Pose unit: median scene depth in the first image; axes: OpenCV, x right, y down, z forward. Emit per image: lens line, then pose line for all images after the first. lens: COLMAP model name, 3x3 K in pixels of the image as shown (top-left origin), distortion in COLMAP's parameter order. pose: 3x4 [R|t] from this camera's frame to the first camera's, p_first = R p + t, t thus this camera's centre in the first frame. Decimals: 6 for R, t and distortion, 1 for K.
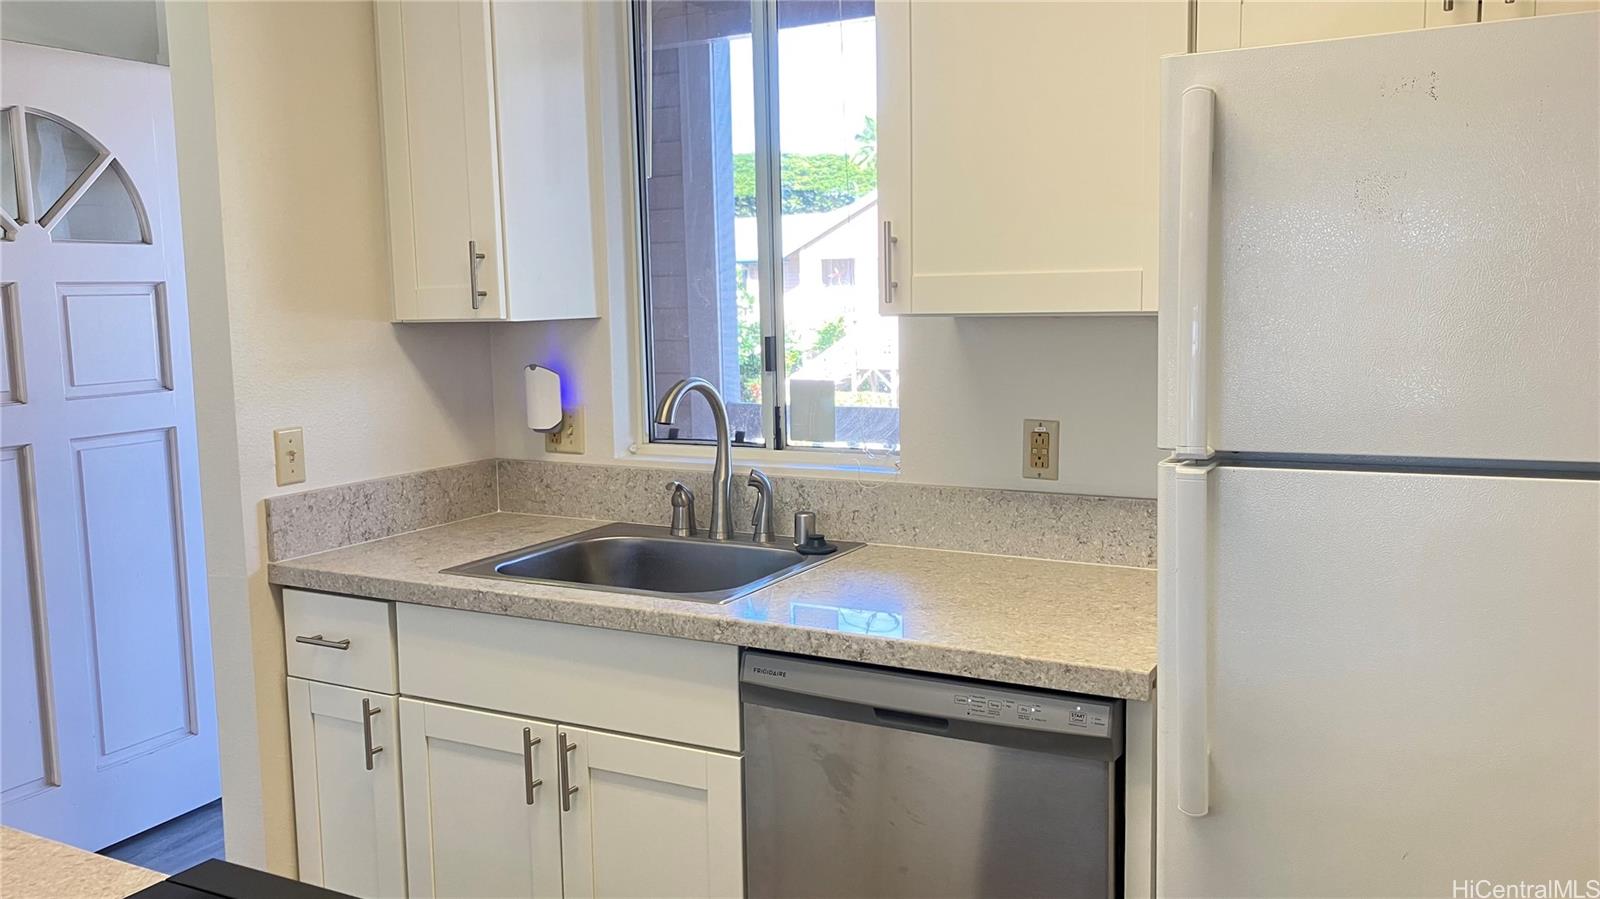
lens RADIAL K [[1307.3, 0, 799.8], [0, 1307.3, 450.2], [0, 0, 1]] dist [0.047058, -0.000966]
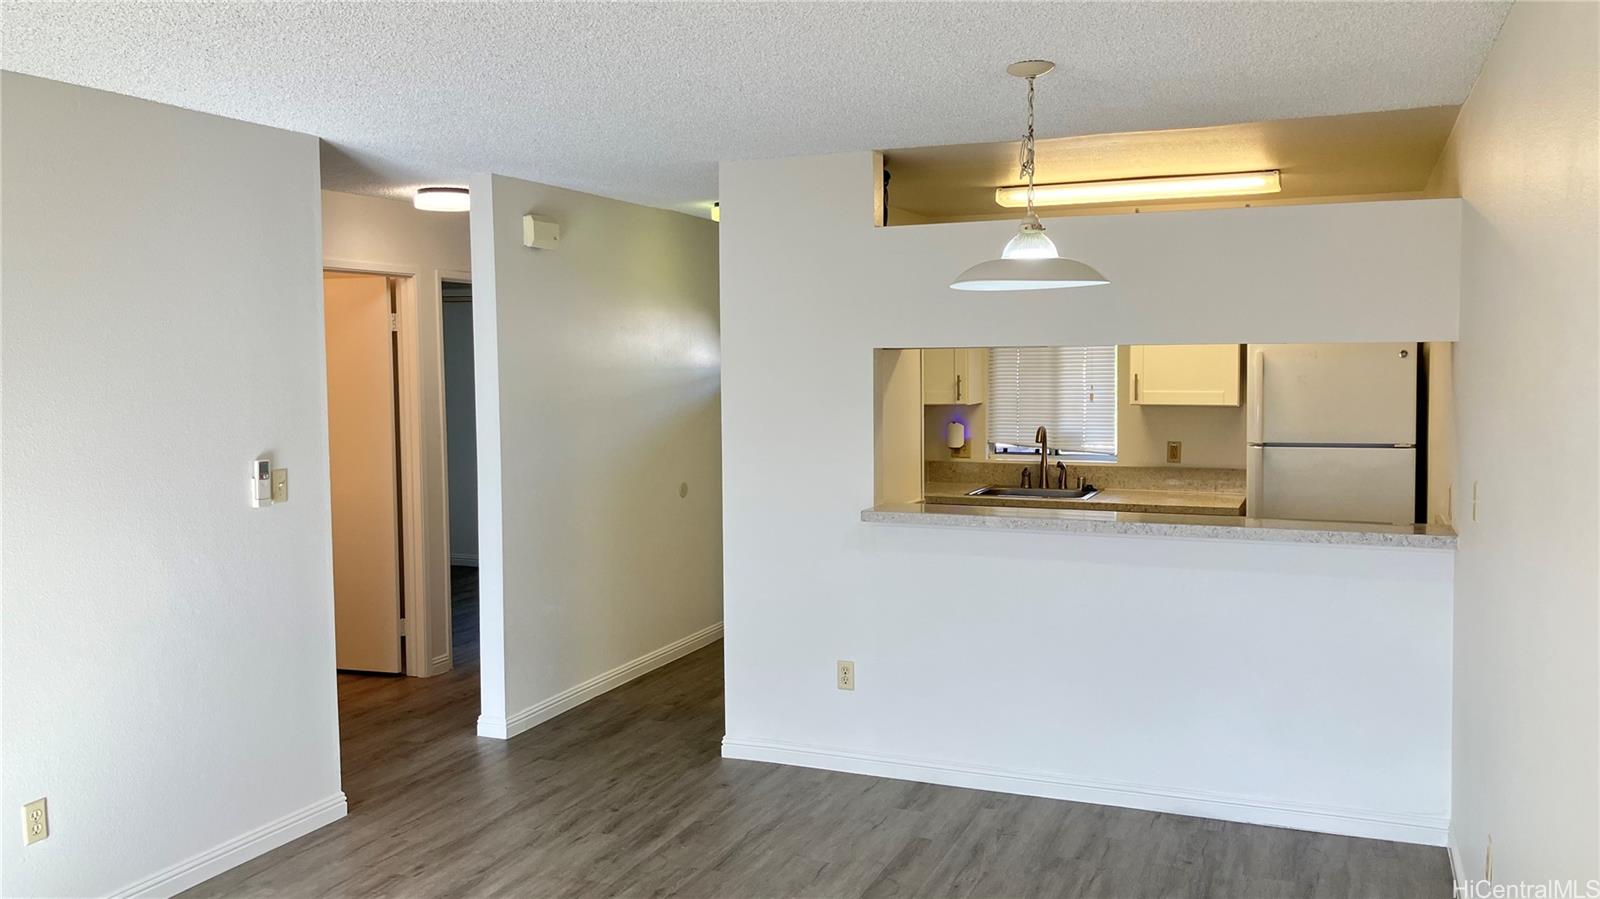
lens RADIAL K [[1307.3, 0, 799.4], [0, 1307.3, 456.2], [0, 0, 1]] dist [0.047058, -0.000966]
pose [[0.994752, 0.004045, 0.102240, -0.890463], [0.000479, 0.999023, -0.044188, 0.129654], [-0.102319, 0.044005, 0.993778, -1.691101]]
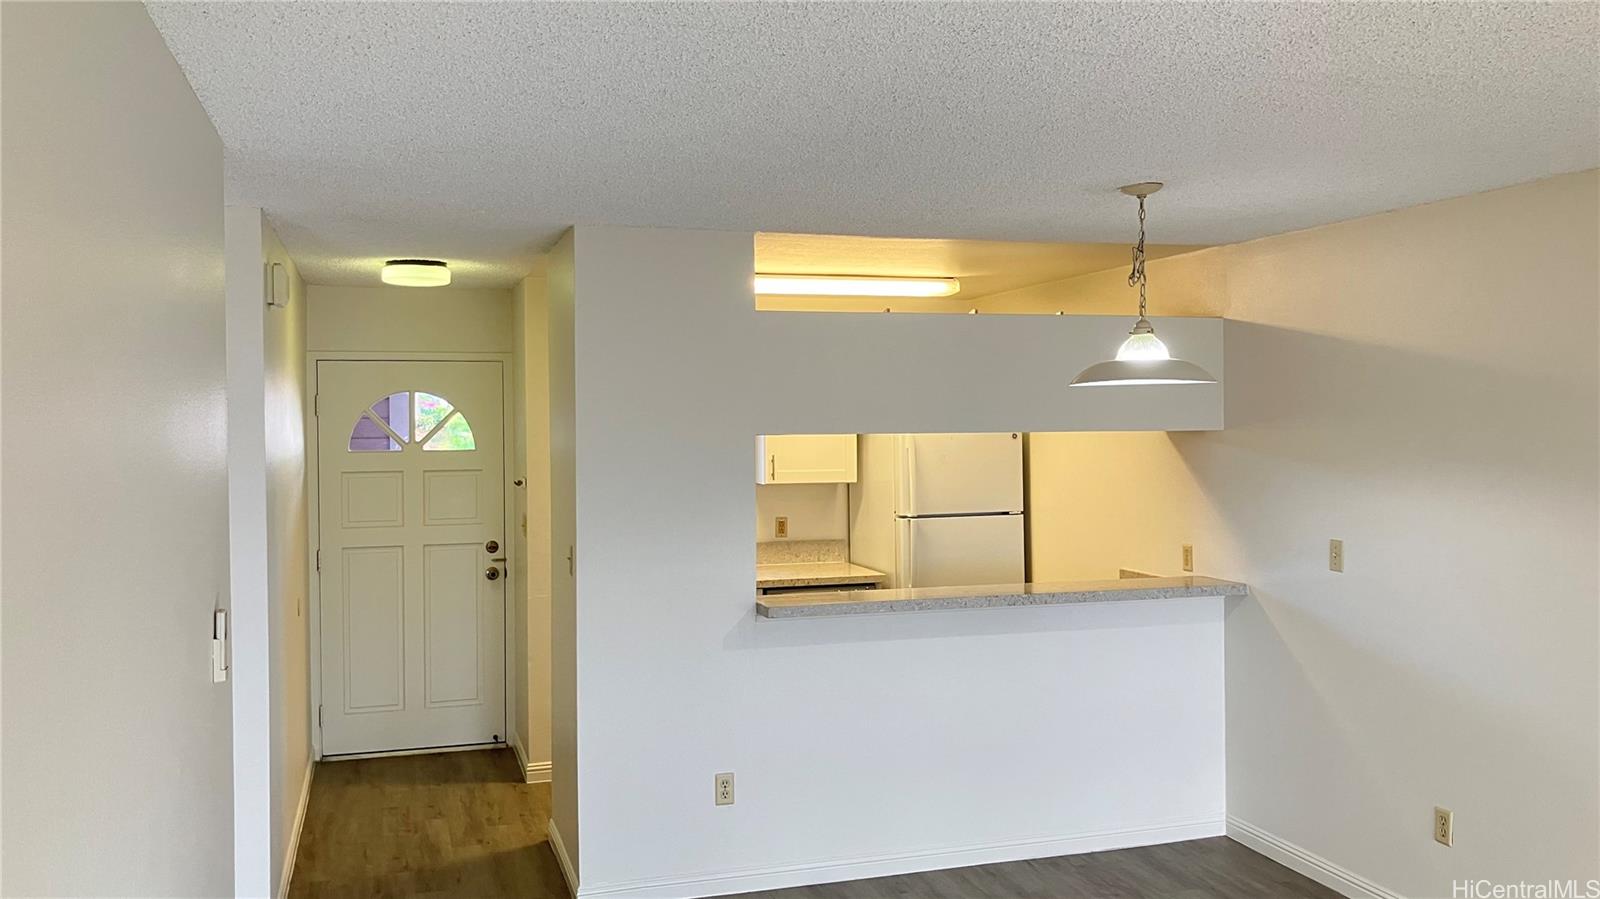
lens RADIAL K [[1307.3, 0, 802.0], [0, 1307.3, 443.7], [0, 0, 1]] dist [0.047058, -0.000966]
pose [[0.687045, 0.002103, 0.726611, -1.915868], [0.076932, 0.994165, -0.075620, 0.038525], [-0.722530, 0.107854, 0.682874, -1.068606]]
